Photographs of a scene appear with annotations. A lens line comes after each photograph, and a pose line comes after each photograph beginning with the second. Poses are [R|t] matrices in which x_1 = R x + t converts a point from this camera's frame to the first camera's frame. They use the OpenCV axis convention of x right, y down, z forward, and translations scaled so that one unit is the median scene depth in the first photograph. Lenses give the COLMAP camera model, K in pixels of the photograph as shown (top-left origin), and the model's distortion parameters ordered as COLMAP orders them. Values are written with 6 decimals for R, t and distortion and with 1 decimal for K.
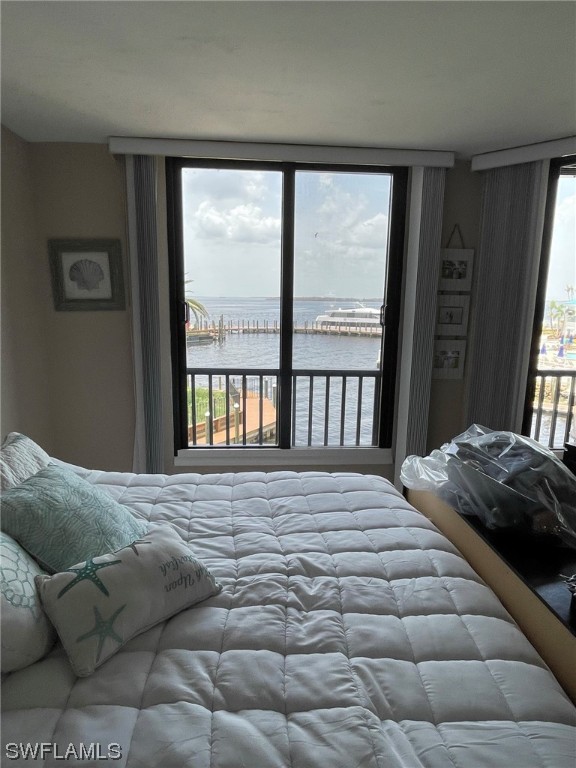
lens RADIAL K [[476.7, 0, 287.7], [0, 476.7, 386.5], [0, 0, 1]] dist [0.001267, 0.000066]
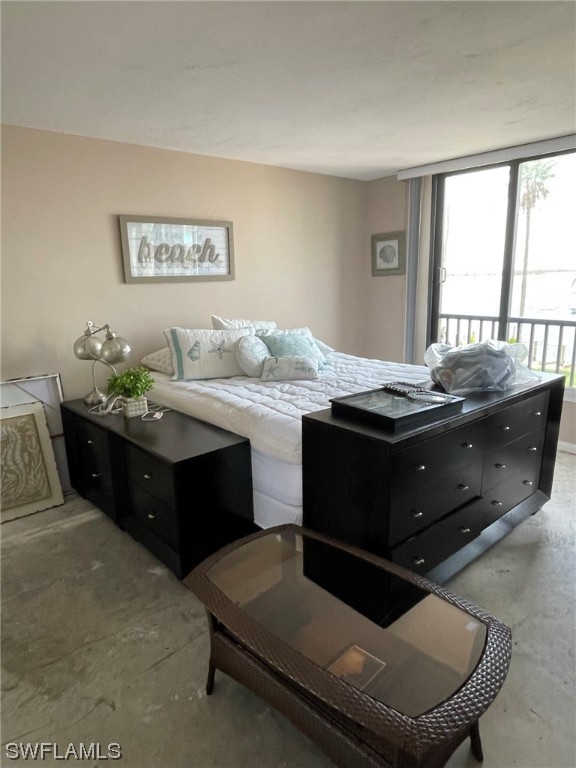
lens RADIAL K [[479.2, 0, 288.2], [0, 479.2, 384.8], [0, 0, 1]] dist [0.006948, -0.001417]
pose [[0.597729, 0.151192, -0.787312, 0.777276], [-0.114992, 0.988070, 0.102443, 0.089740], [0.793408, 0.029301, 0.607984, -0.301232]]
